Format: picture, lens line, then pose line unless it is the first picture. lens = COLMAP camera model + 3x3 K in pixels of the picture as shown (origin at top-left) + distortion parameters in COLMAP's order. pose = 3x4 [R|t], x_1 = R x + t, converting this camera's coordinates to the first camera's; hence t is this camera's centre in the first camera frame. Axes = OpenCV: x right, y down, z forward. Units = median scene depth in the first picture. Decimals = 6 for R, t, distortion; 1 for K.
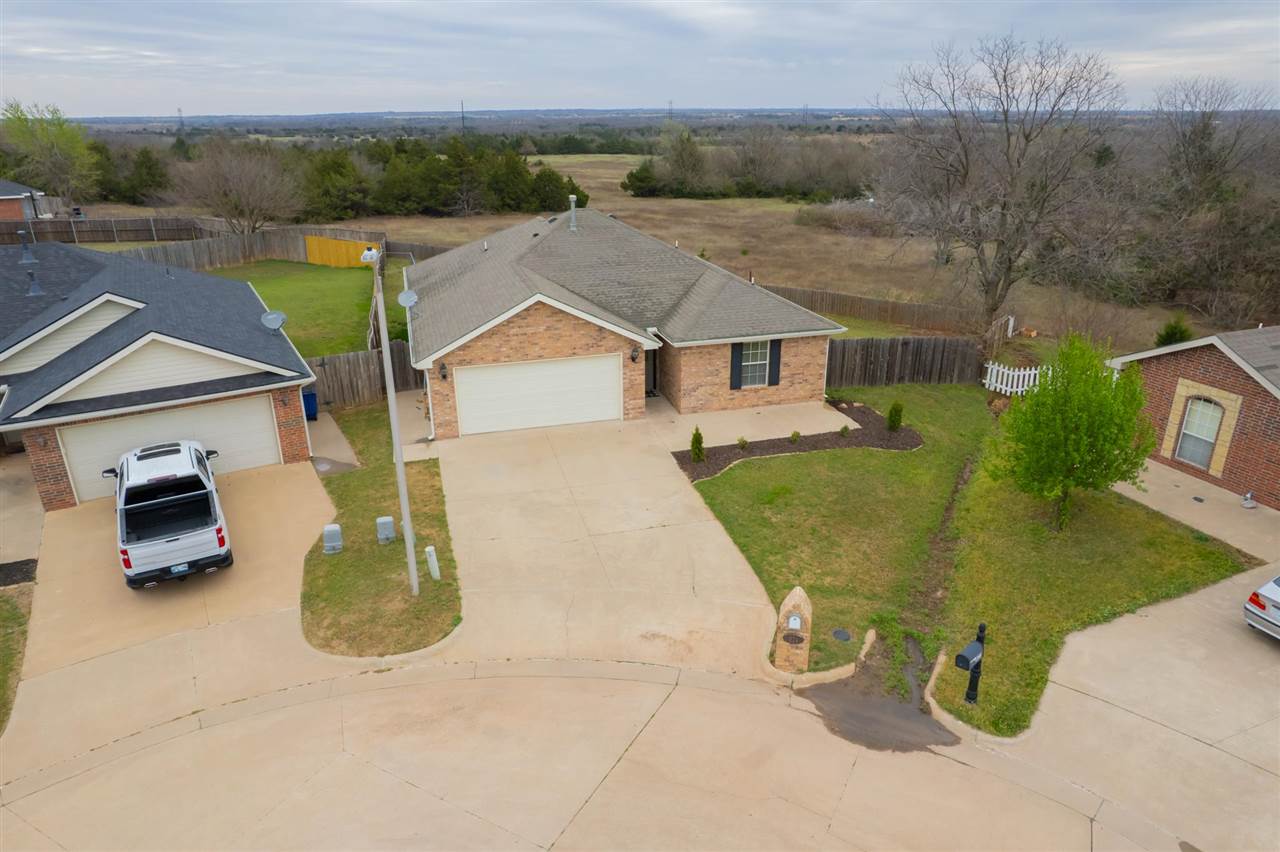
lens RADIAL K [[825.2, 0, 640.0], [0, 825.2, 426.0], [0, 0, 1]] dist [-0.084529, 0.074541]
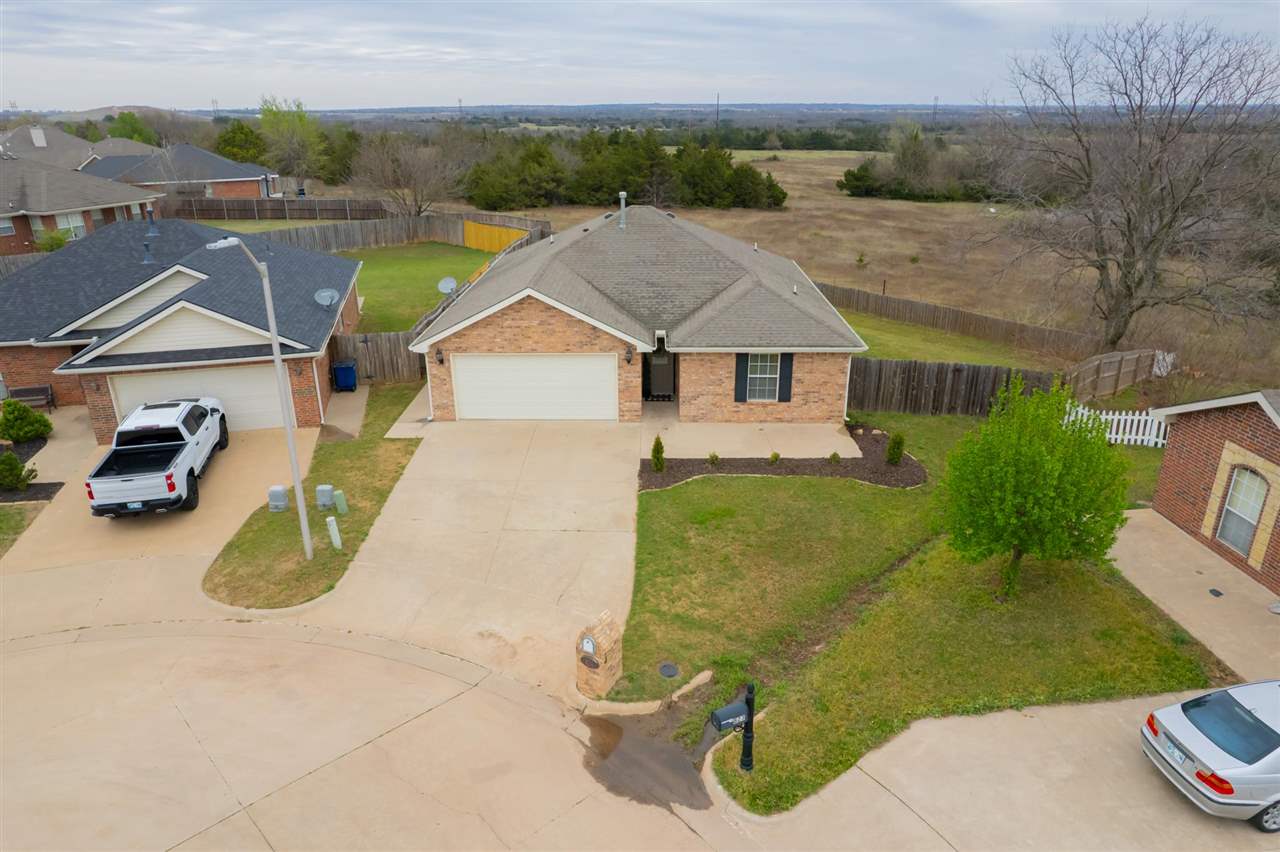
lens RADIAL K [[835.6, 0, 640.0], [0, 835.6, 426.0], [0, 0, 1]] dist [-0.085442, 0.077250]
pose [[0.956328, 0.106870, -0.272058, 0.285850], [-0.106123, 0.994199, 0.017501, -0.022692], [0.272351, 0.012135, 0.962122, 0.047746]]
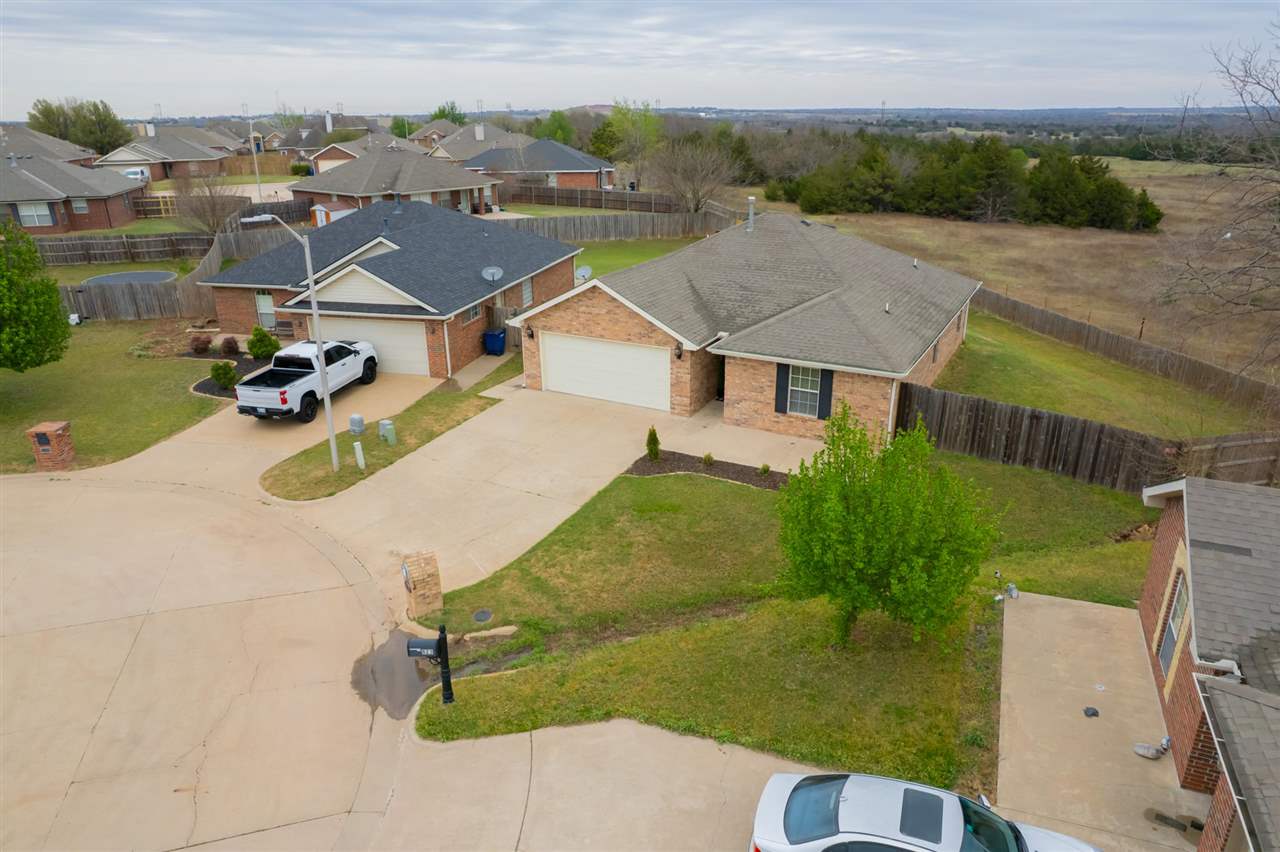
lens RADIAL K [[835.6, 0, 640.0], [0, 835.6, 426.0], [0, 0, 1]] dist [-0.085442, 0.077250]
pose [[0.712128, 0.250733, -0.655749, 0.665810], [-0.249330, 0.963484, 0.097633, -0.087688], [0.656284, 0.093971, 0.748639, 0.197922]]
